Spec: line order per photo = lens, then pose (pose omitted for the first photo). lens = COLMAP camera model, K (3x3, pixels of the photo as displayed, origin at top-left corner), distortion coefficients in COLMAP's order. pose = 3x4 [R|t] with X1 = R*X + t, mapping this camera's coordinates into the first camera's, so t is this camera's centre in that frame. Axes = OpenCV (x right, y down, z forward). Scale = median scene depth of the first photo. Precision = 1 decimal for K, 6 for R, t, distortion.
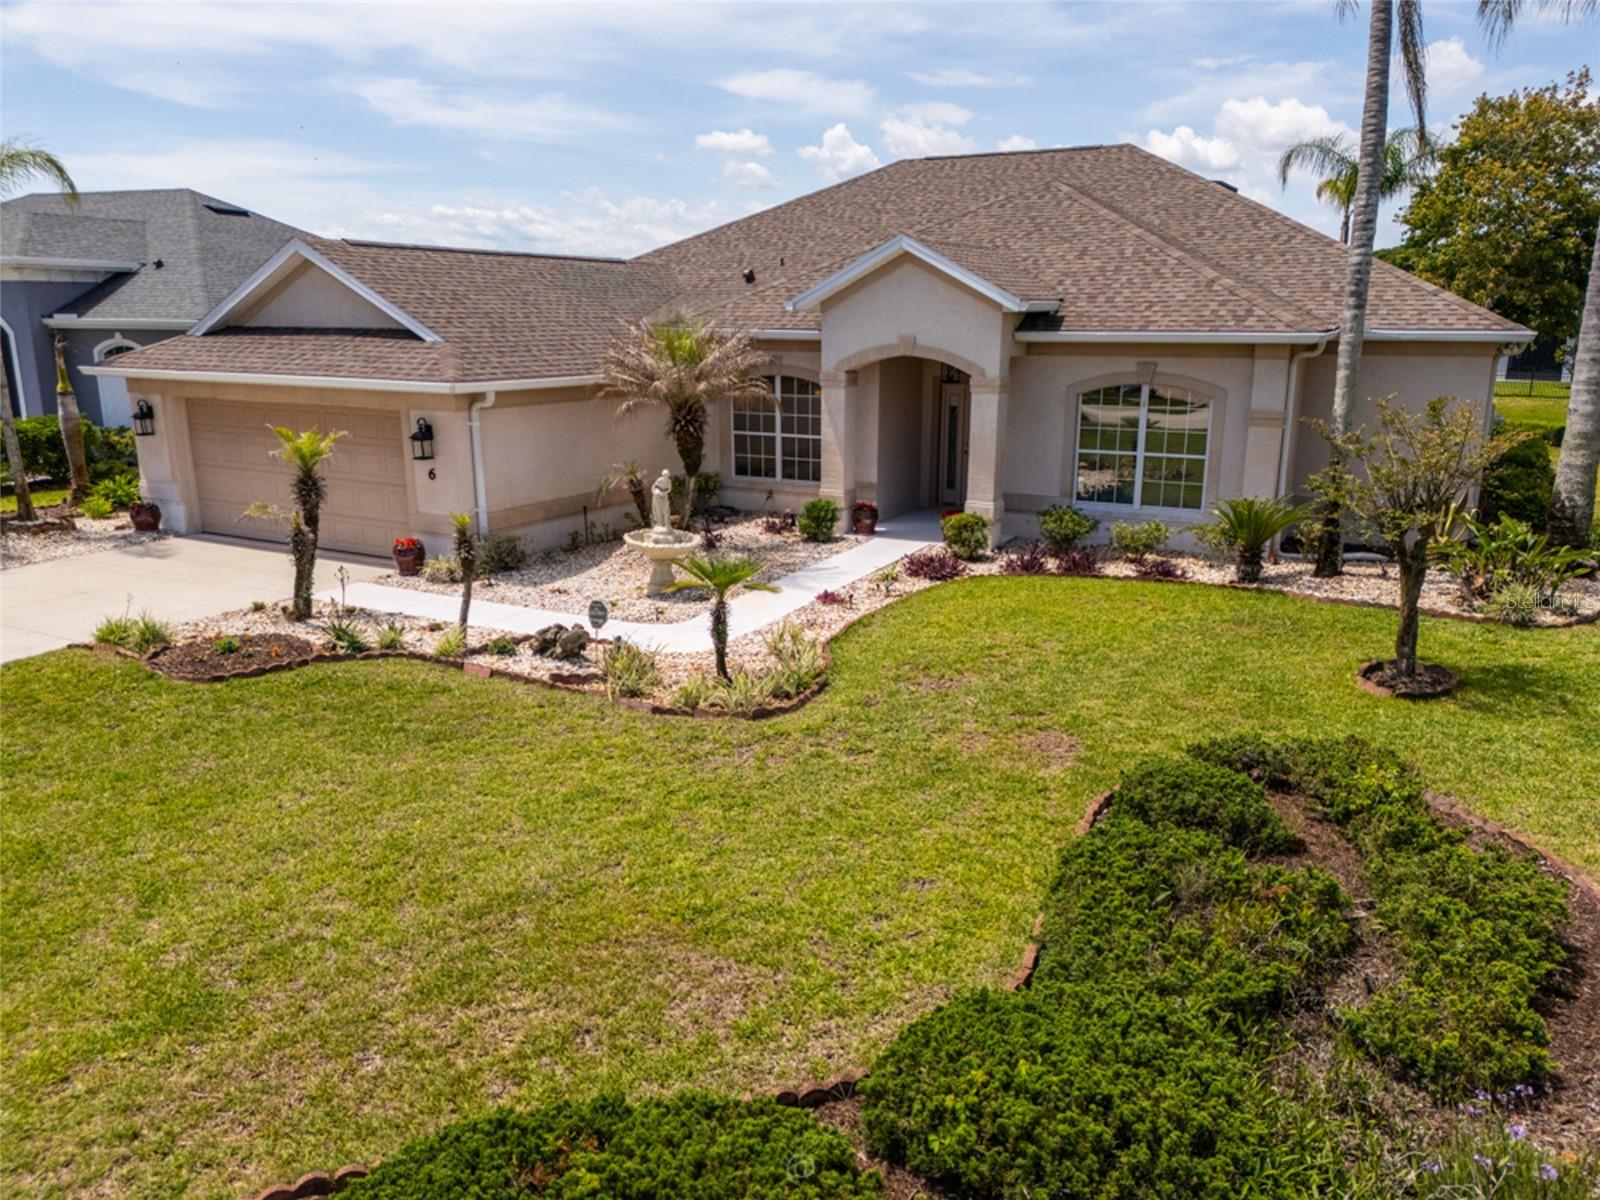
lens RADIAL K [[1176.6, 0, 800.0], [0, 1176.6, 600.0], [0, 0, 1]] dist [0.073422, -0.071265]
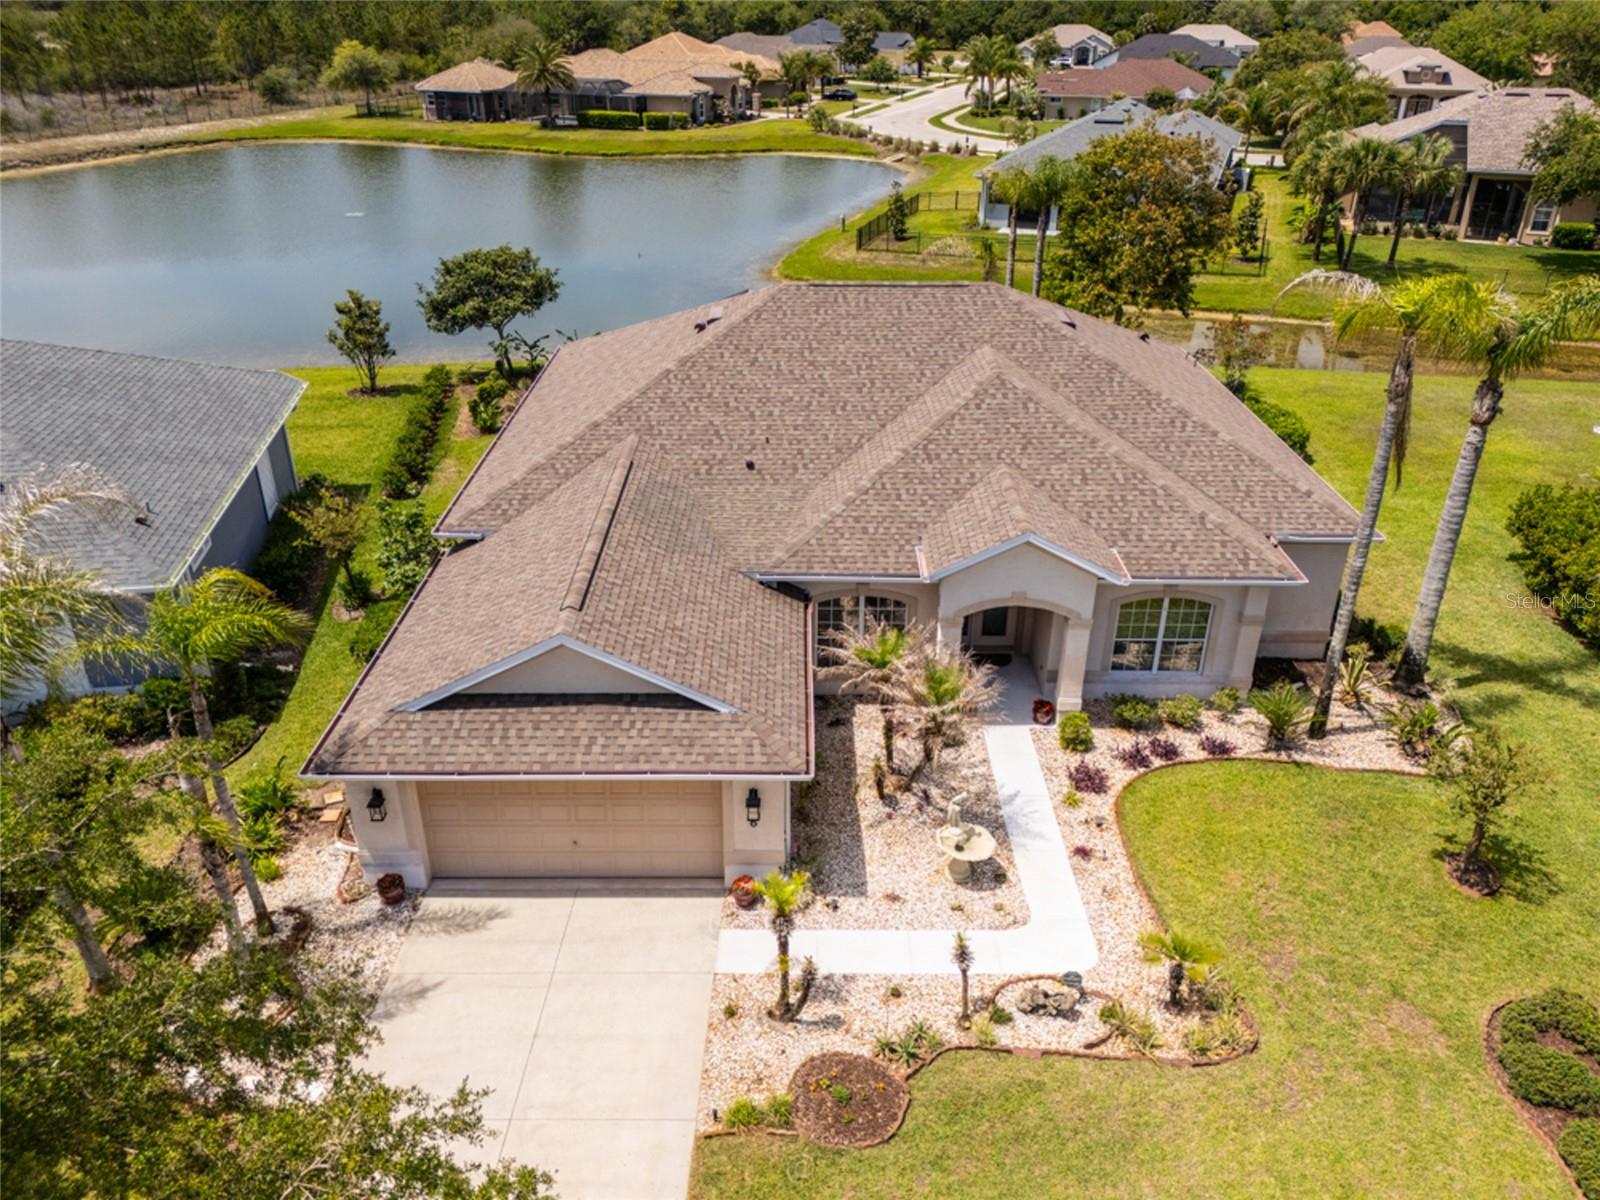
lens RADIAL K [[1180.6, 0, 800.0], [0, 1180.6, 600.0], [0, 0, 1]] dist [0.044554, -0.032653]
pose [[0.876734, -0.215479, 0.430007, -0.704632], [0.109273, 0.959889, 0.258210, -0.599902], [-0.468398, -0.179393, 0.865113, -0.004783]]
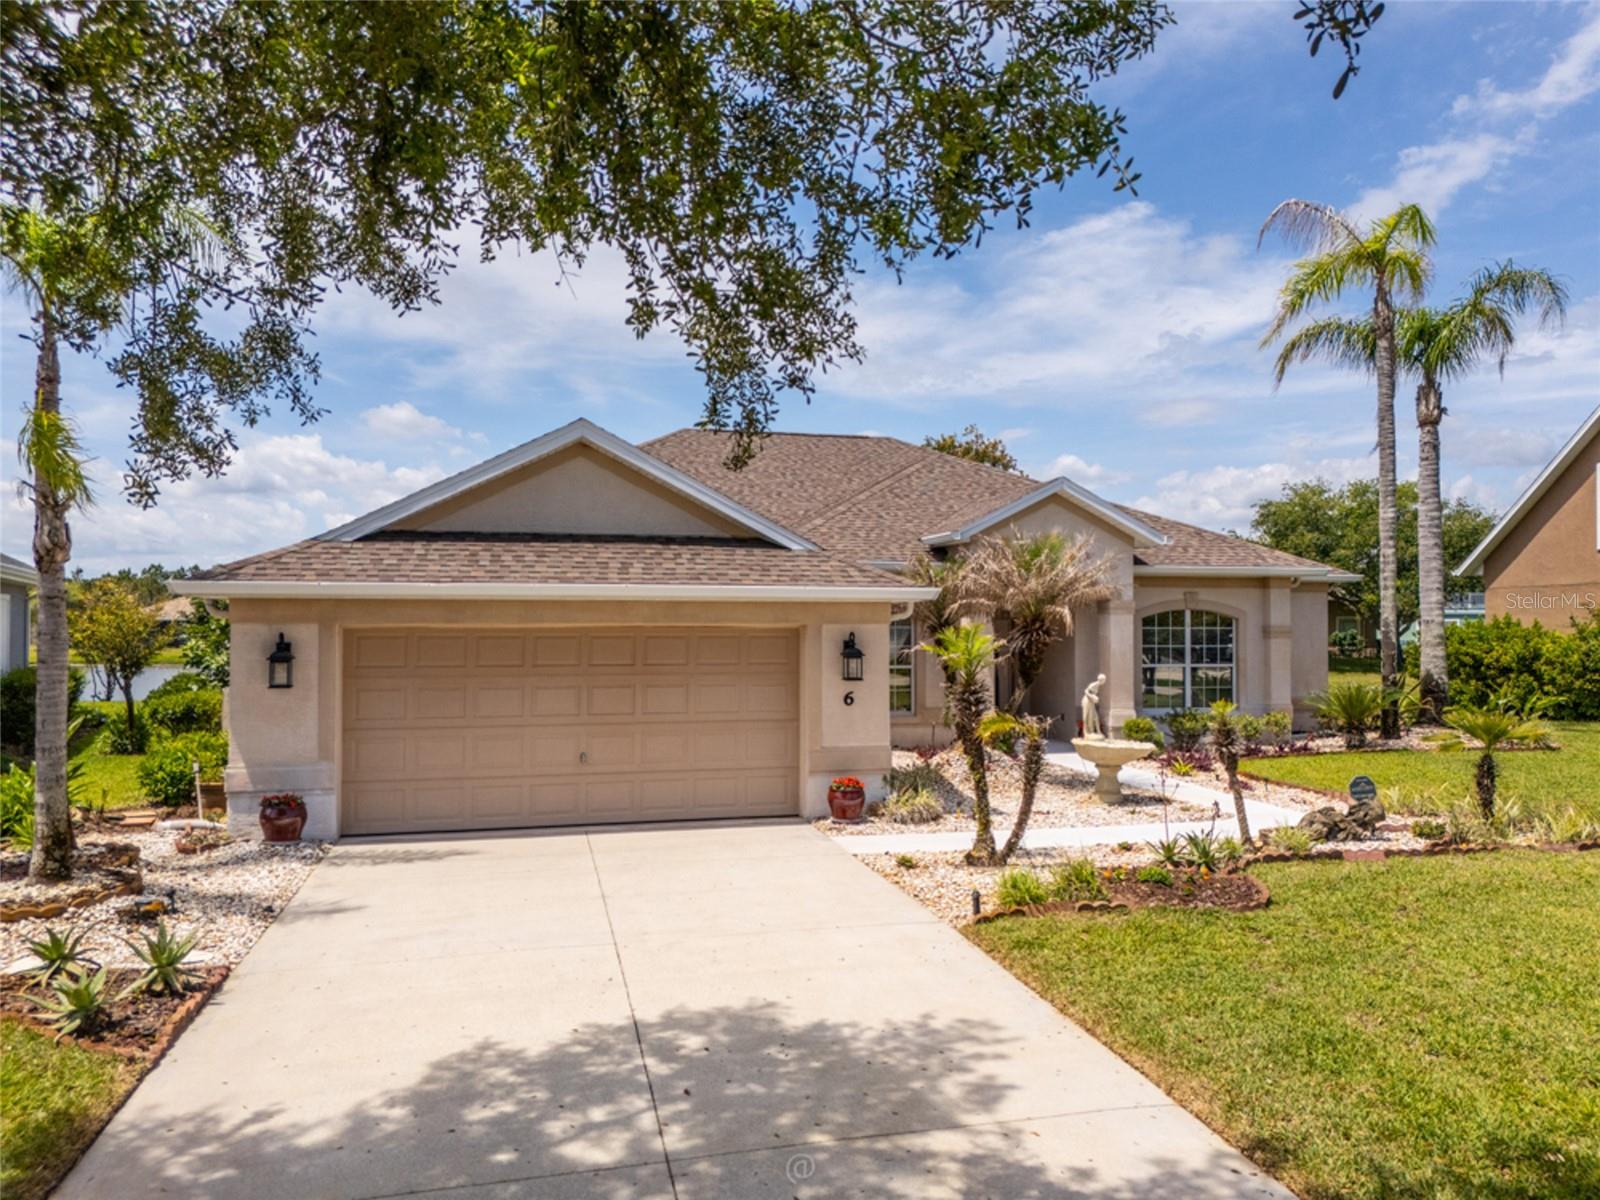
lens RADIAL K [[1170.8, 0, 799.4], [0, 1170.8, 604.3], [0, 0, 1]] dist [0.088498, -0.097729]
pose [[0.730667, 0.013486, 0.682601, -0.872561], [0.160668, 0.968329, -0.191112, -0.017352], [-0.663560, 0.249312, 0.705360, 0.405381]]
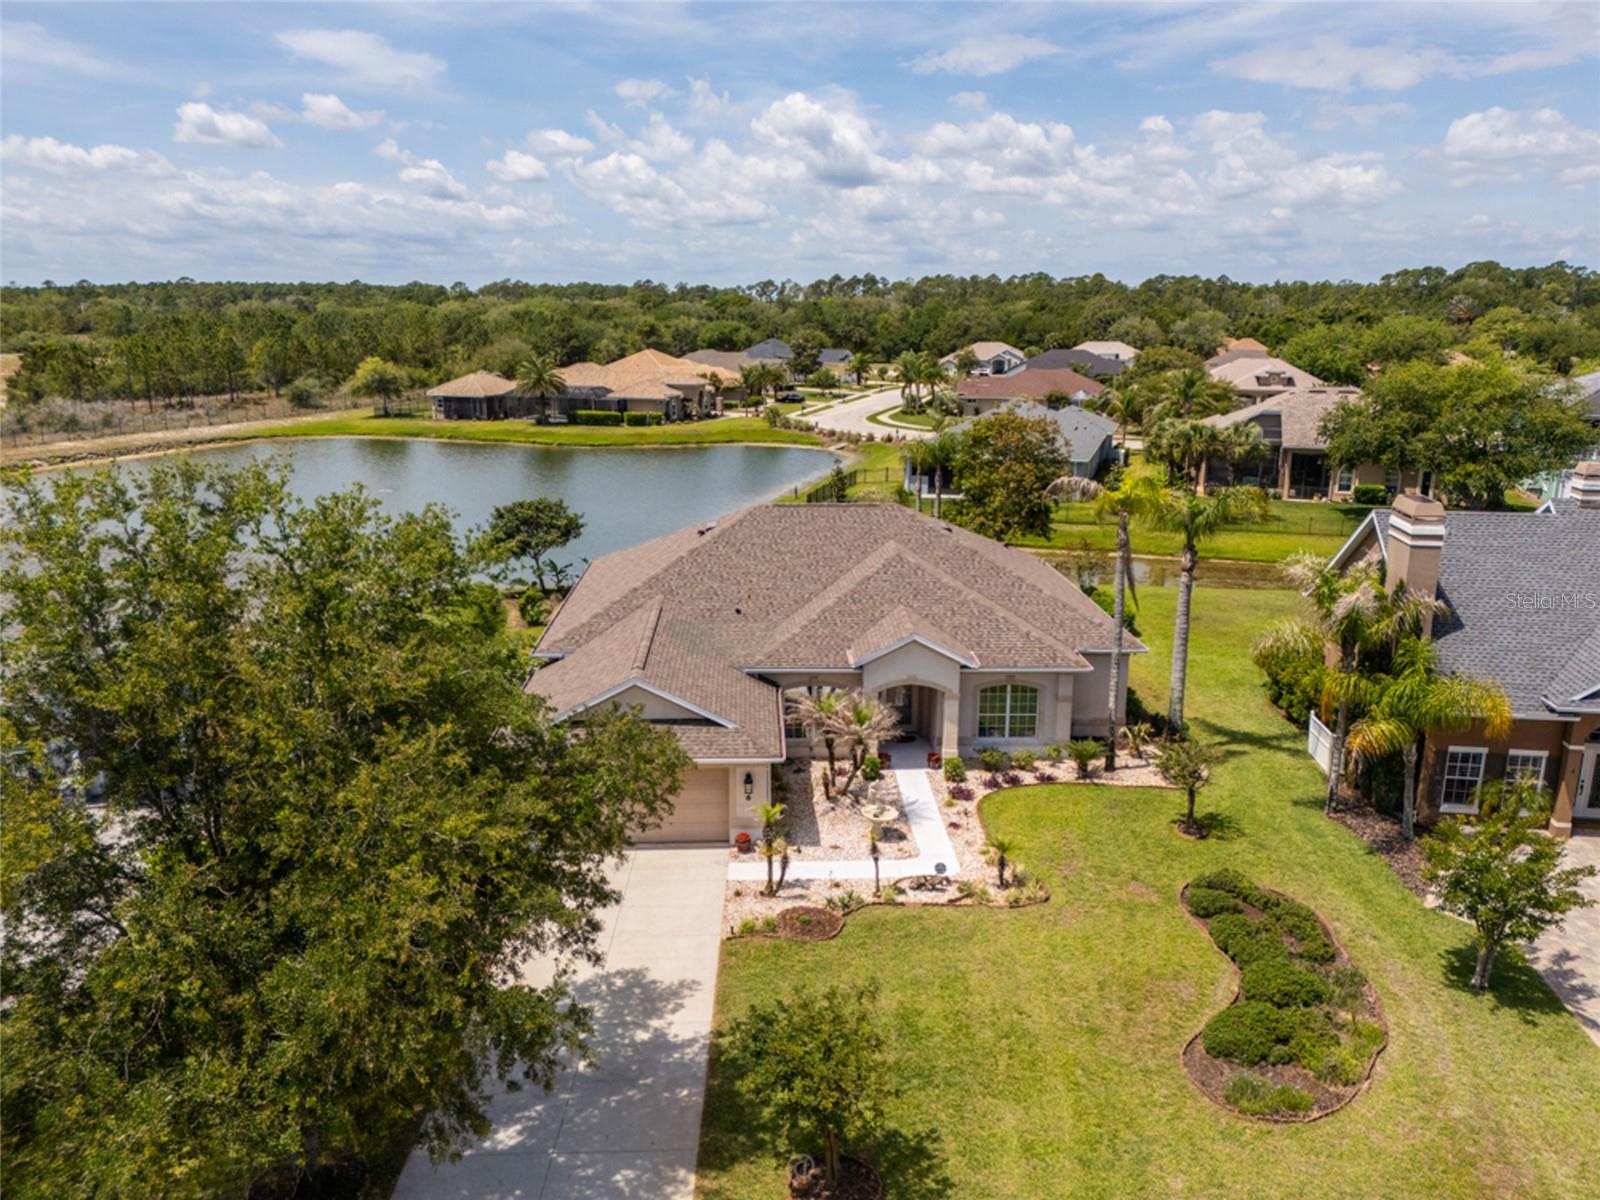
lens RADIAL K [[1170.8, 0, 799.4], [0, 1170.8, 604.3], [0, 0, 1]] dist [0.088498, -0.097729]
pose [[0.857308, -0.122252, 0.500078, -1.117752], [0.120547, 0.992059, 0.035866, -0.461582], [-0.500491, 0.029535, 0.865238, -0.683086]]
